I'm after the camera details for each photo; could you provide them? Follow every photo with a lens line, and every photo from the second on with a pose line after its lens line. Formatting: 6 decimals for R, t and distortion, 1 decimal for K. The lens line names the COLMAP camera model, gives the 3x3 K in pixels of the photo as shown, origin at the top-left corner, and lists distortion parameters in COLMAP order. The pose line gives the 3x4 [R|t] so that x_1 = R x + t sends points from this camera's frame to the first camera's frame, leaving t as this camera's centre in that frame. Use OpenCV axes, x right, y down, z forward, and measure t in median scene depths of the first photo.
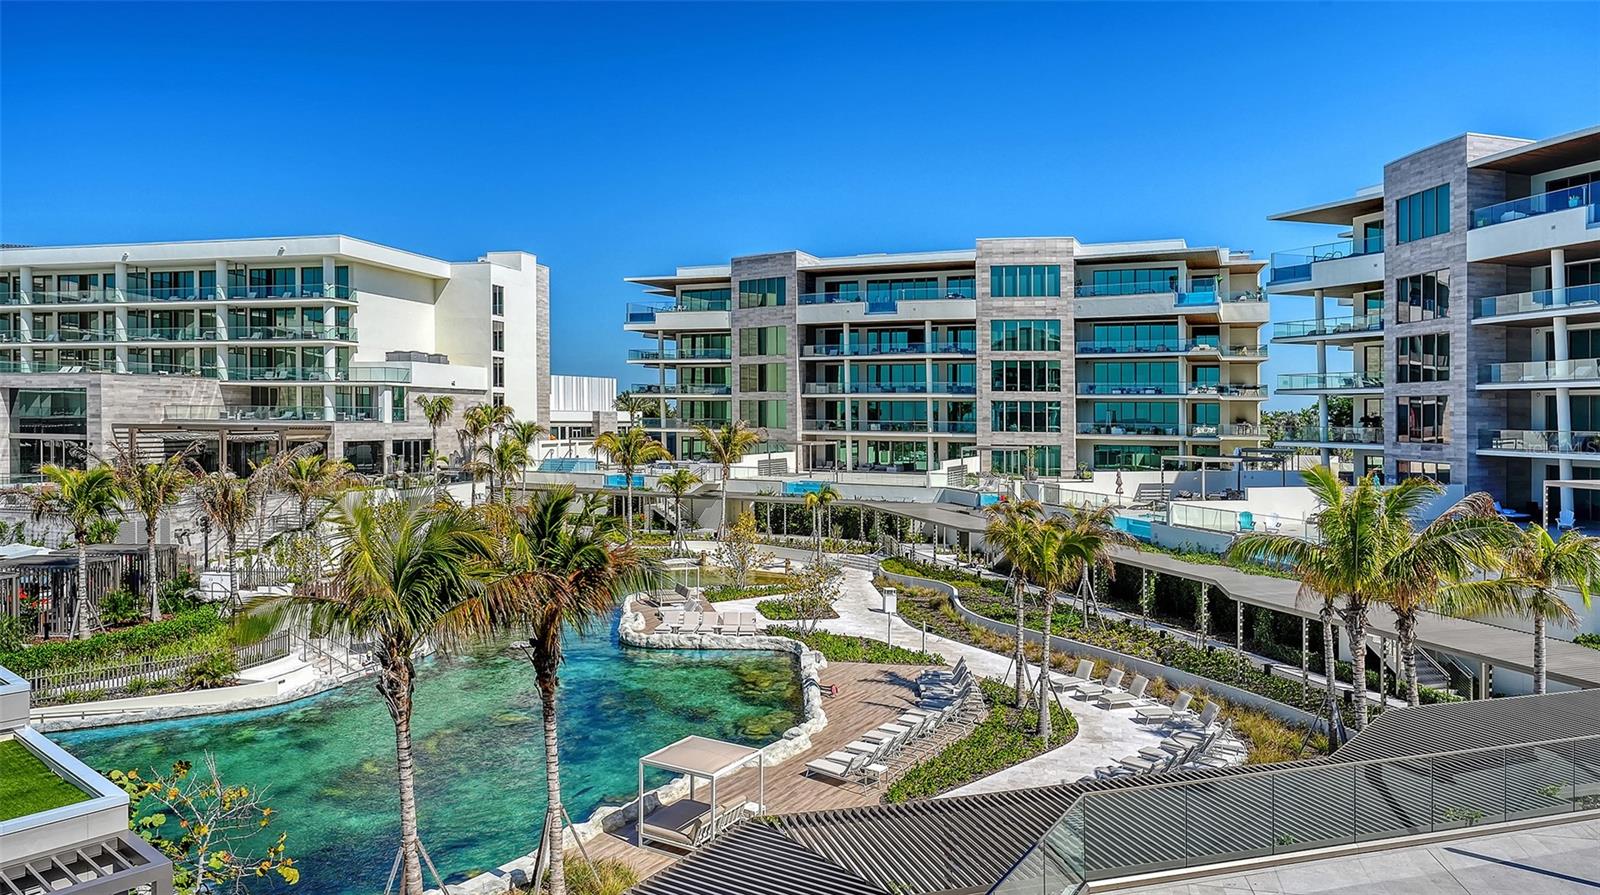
lens RADIAL K [[1003.0, 0, 795.9], [0, 1003.0, 385.1], [0, 0, 1]] dist [-0.000779, 0.000151]
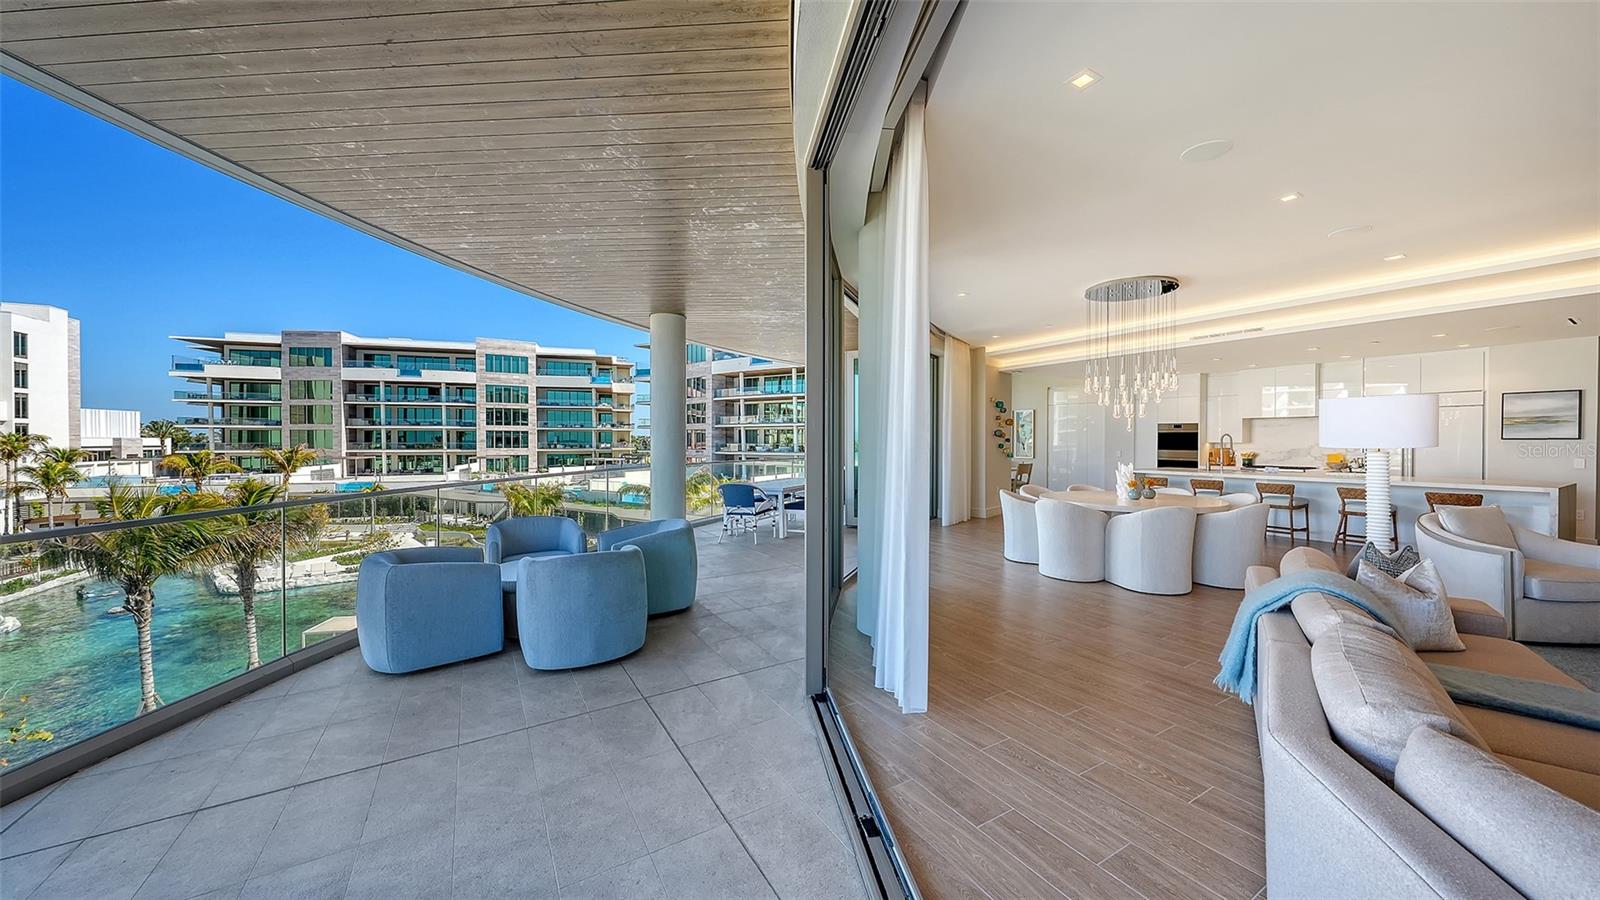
lens RADIAL K [[559.2, 0, 800.0], [0, 559.2, 450.0], [0, 0, 1]] dist [-0.000957, -0.000052]
pose [[0.747773, -0.021008, 0.663622, -0.045020], [-0.013573, 0.998807, 0.046913, -0.003872], [-0.663816, -0.044087, 0.746596, -0.099199]]
